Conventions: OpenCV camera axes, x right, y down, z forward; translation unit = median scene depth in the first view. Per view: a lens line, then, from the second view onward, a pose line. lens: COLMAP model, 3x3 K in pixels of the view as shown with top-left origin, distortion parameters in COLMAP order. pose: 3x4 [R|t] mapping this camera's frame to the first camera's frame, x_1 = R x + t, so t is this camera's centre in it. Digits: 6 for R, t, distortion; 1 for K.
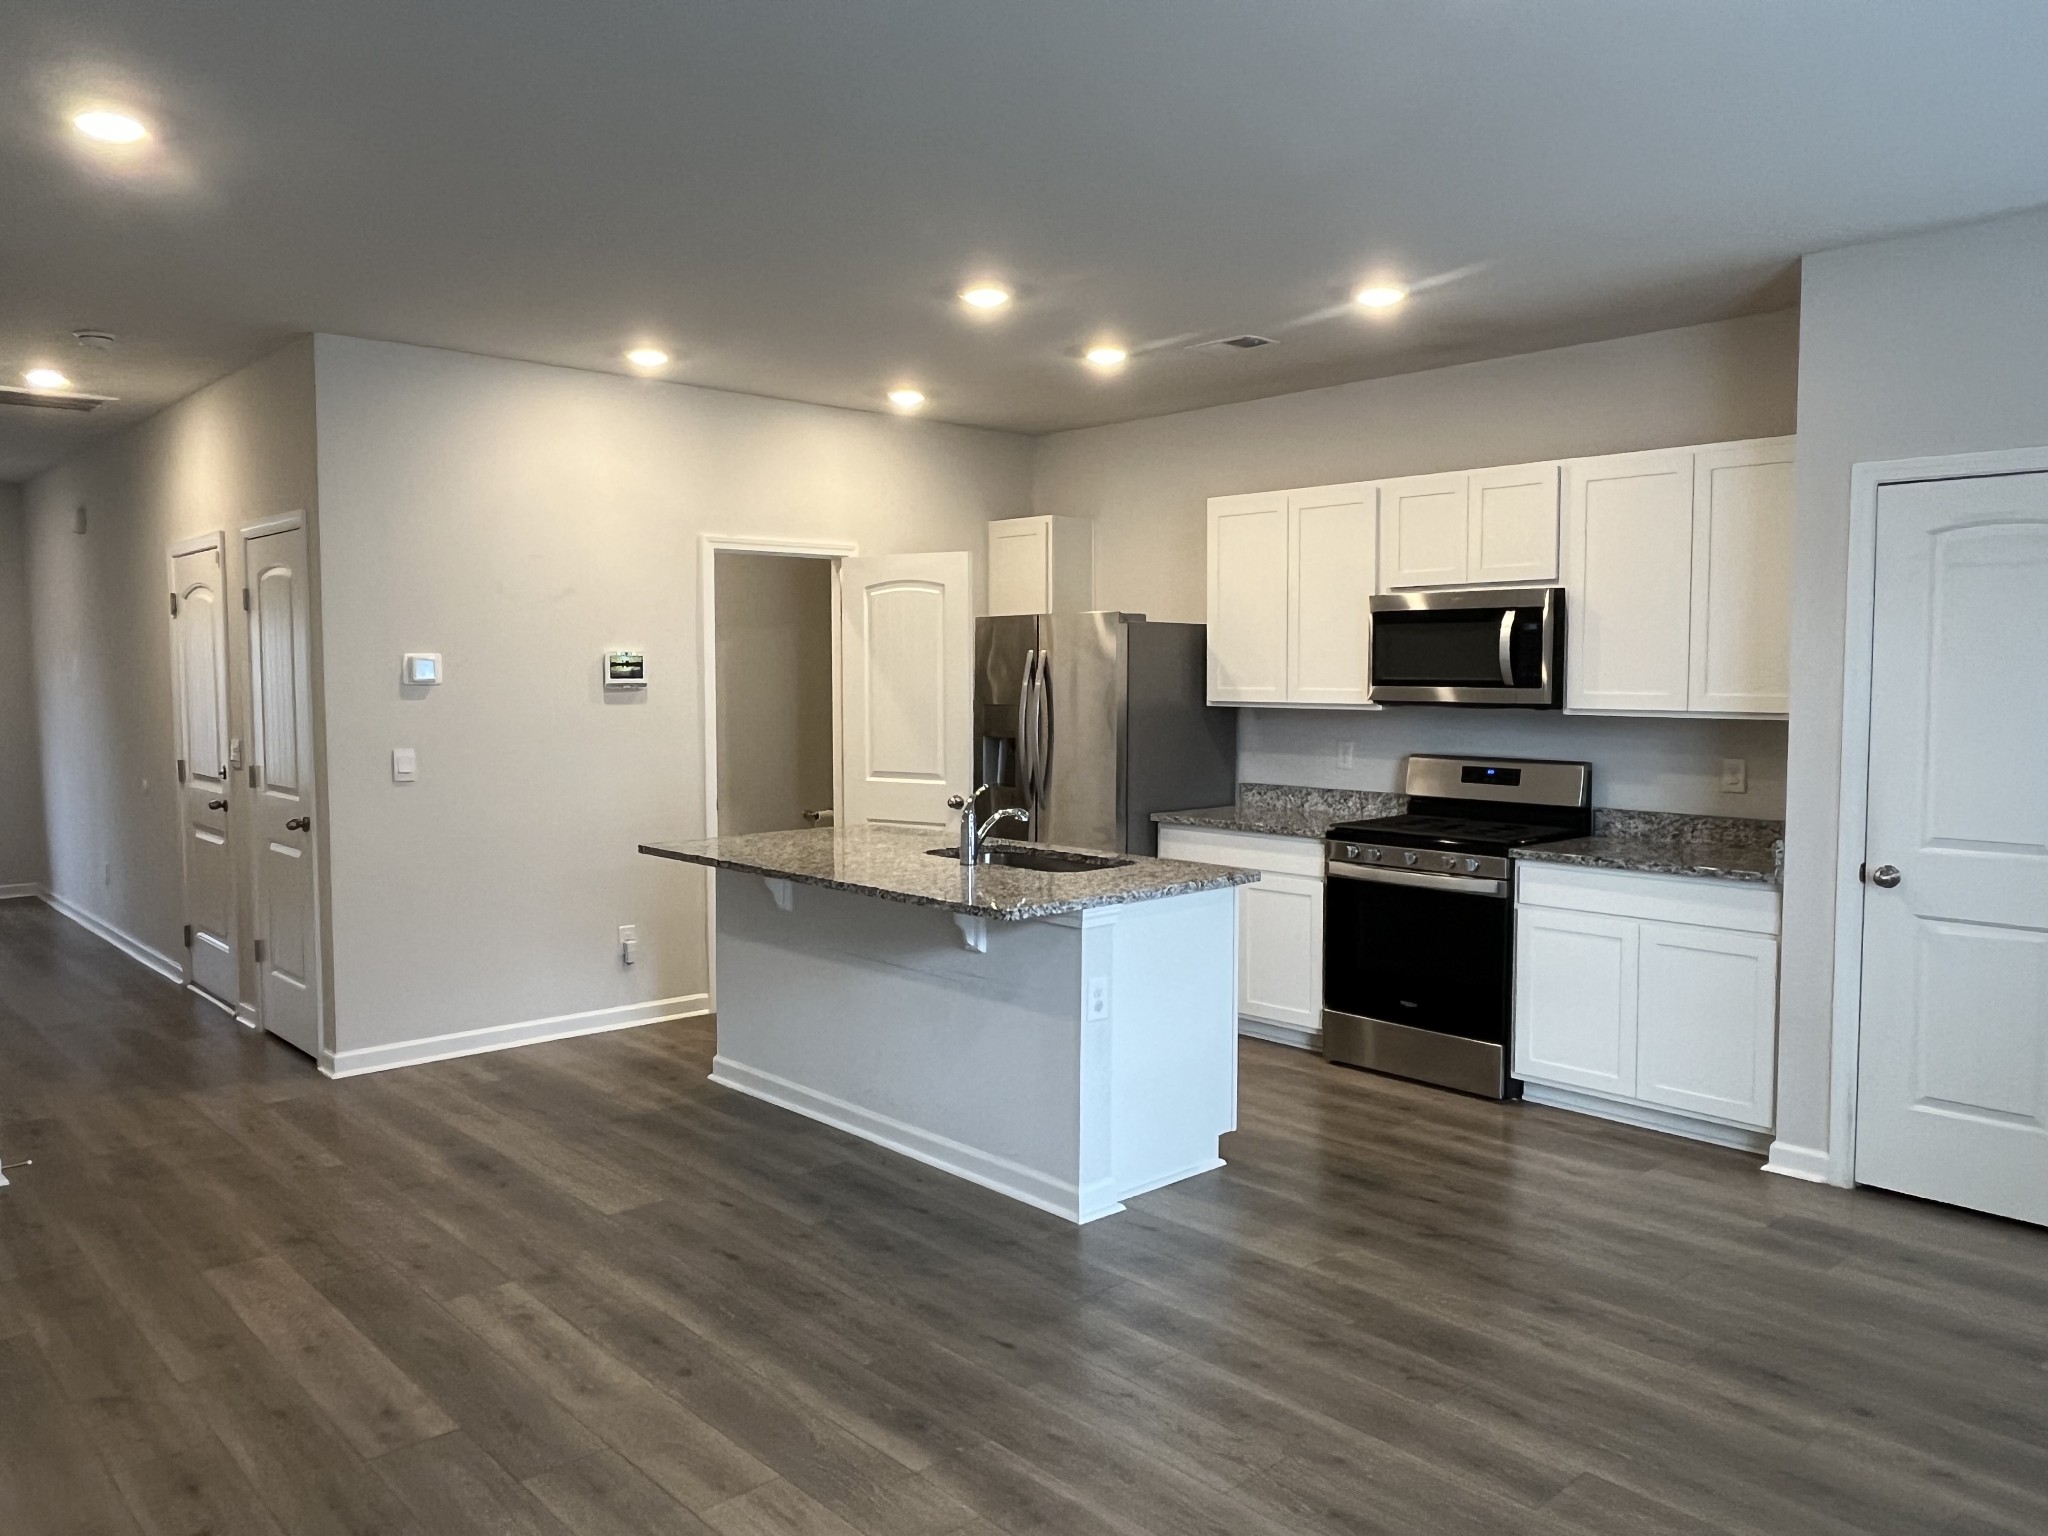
lens RADIAL K [[1507.4, 0, 1024.0], [0, 1507.4, 768.0], [0, 0, 1]] dist [-0.001209, -0.004246]
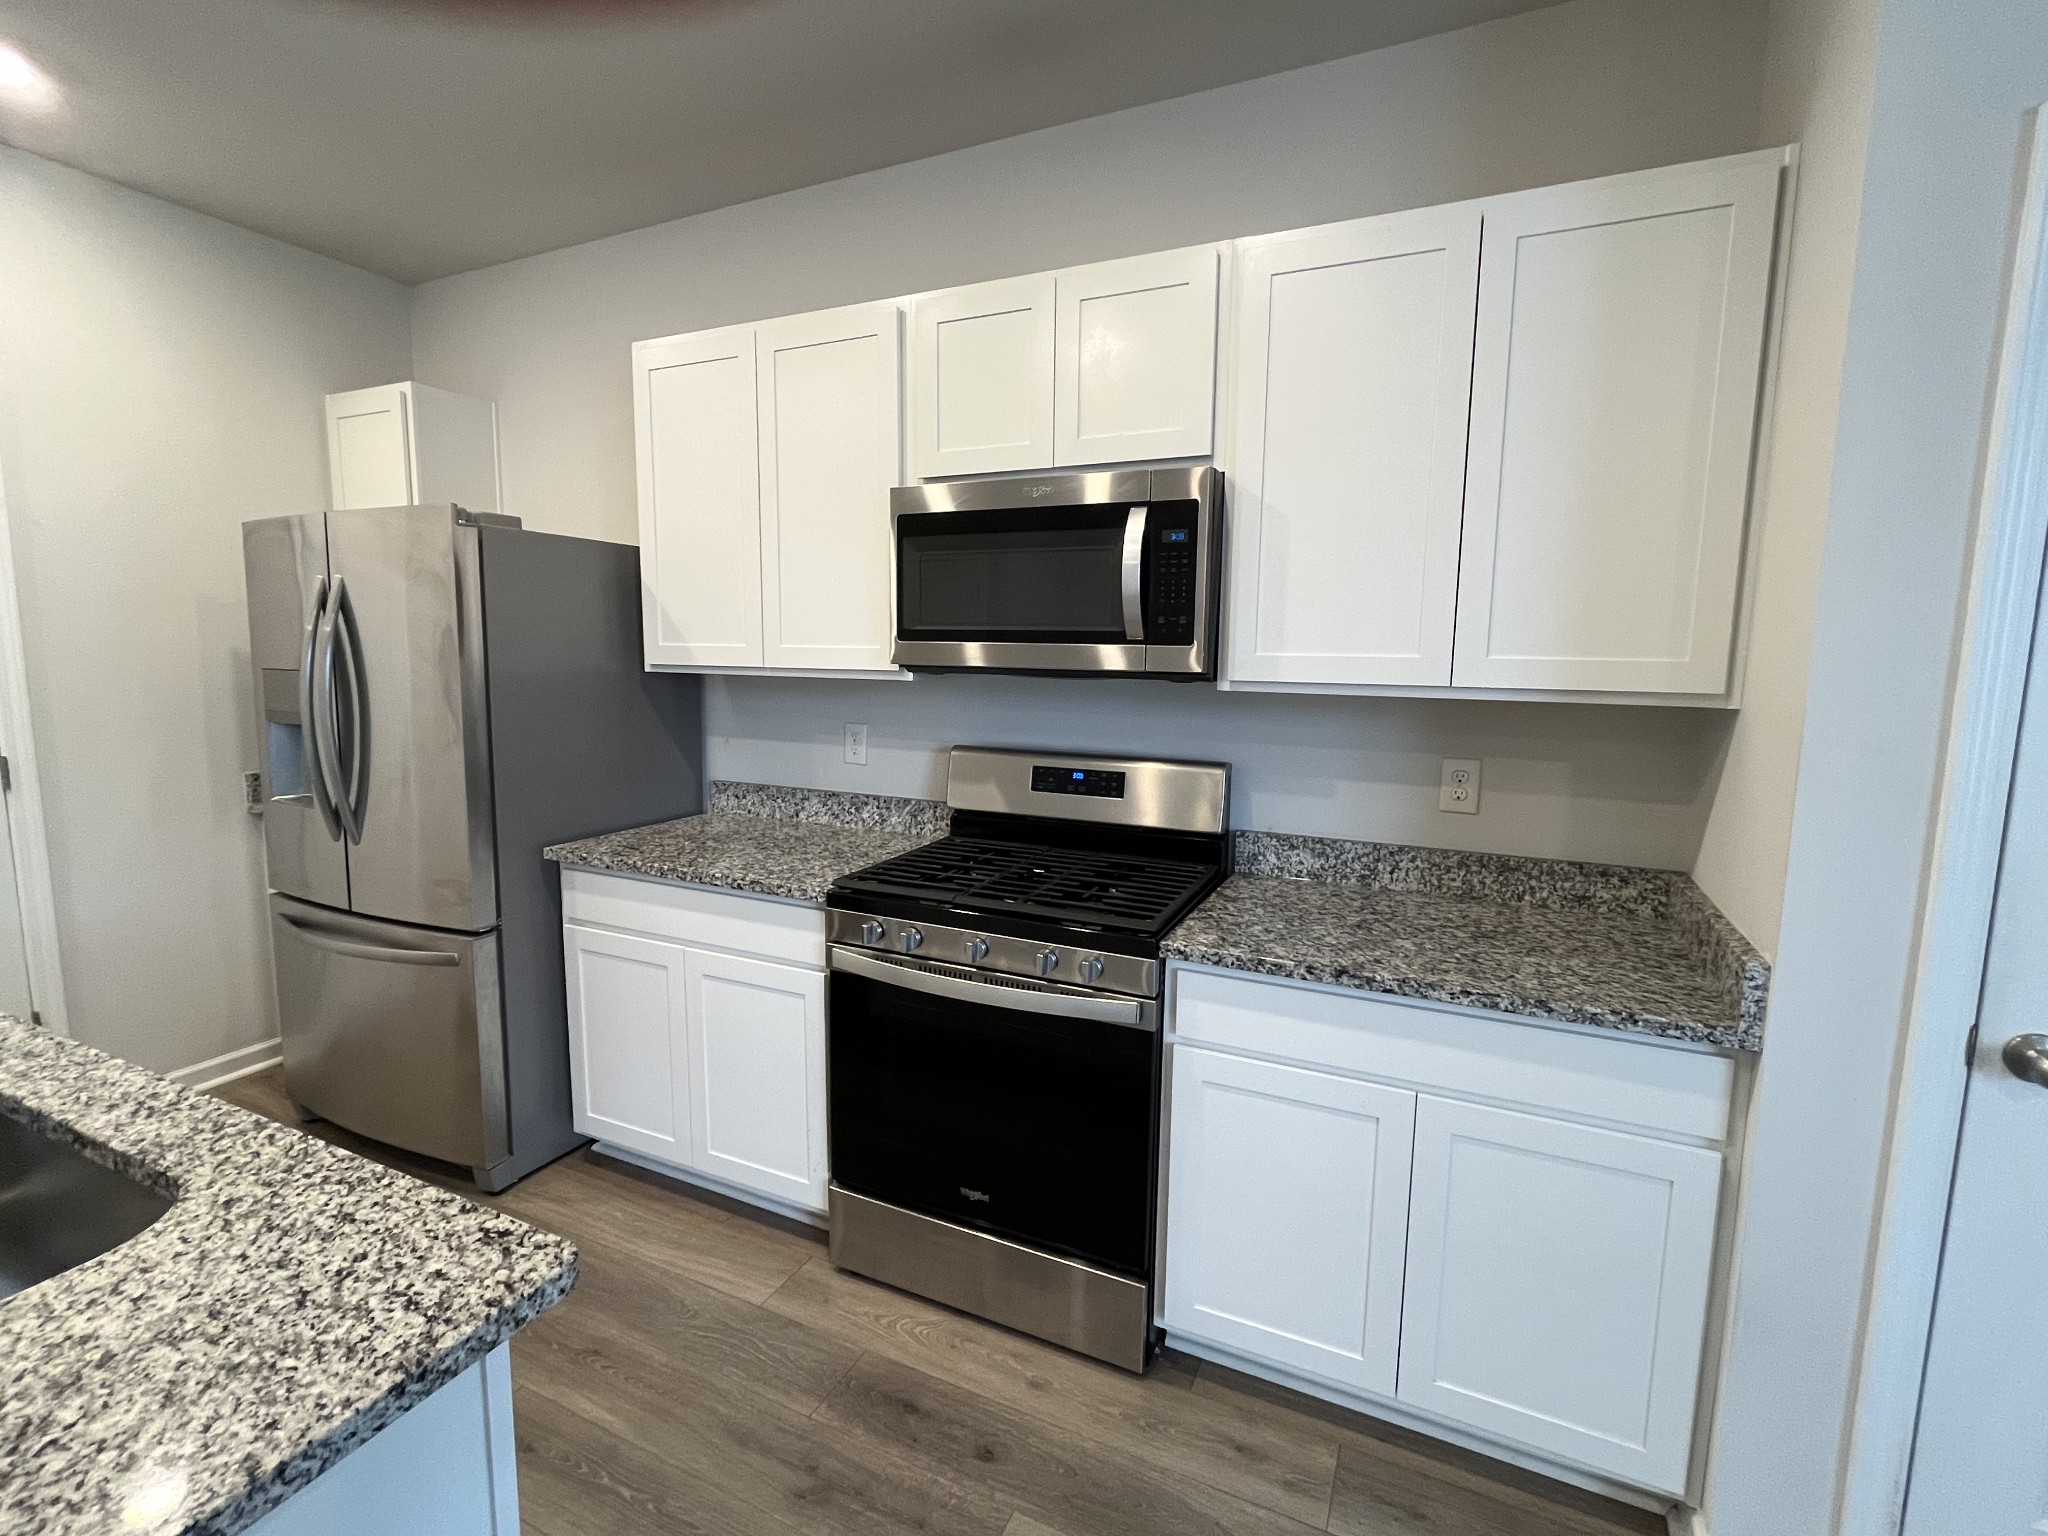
lens RADIAL K [[942.5, 0, 1024.0], [0, 942.5, 768.0], [0, 0, 1]] dist [-0.000717, -0.000052]
pose [[0.926555, -0.036004, 0.374432, 0.137655], [0.010944, 0.997568, 0.068842, -0.029643], [-0.376000, -0.059688, 0.924695, 0.642922]]
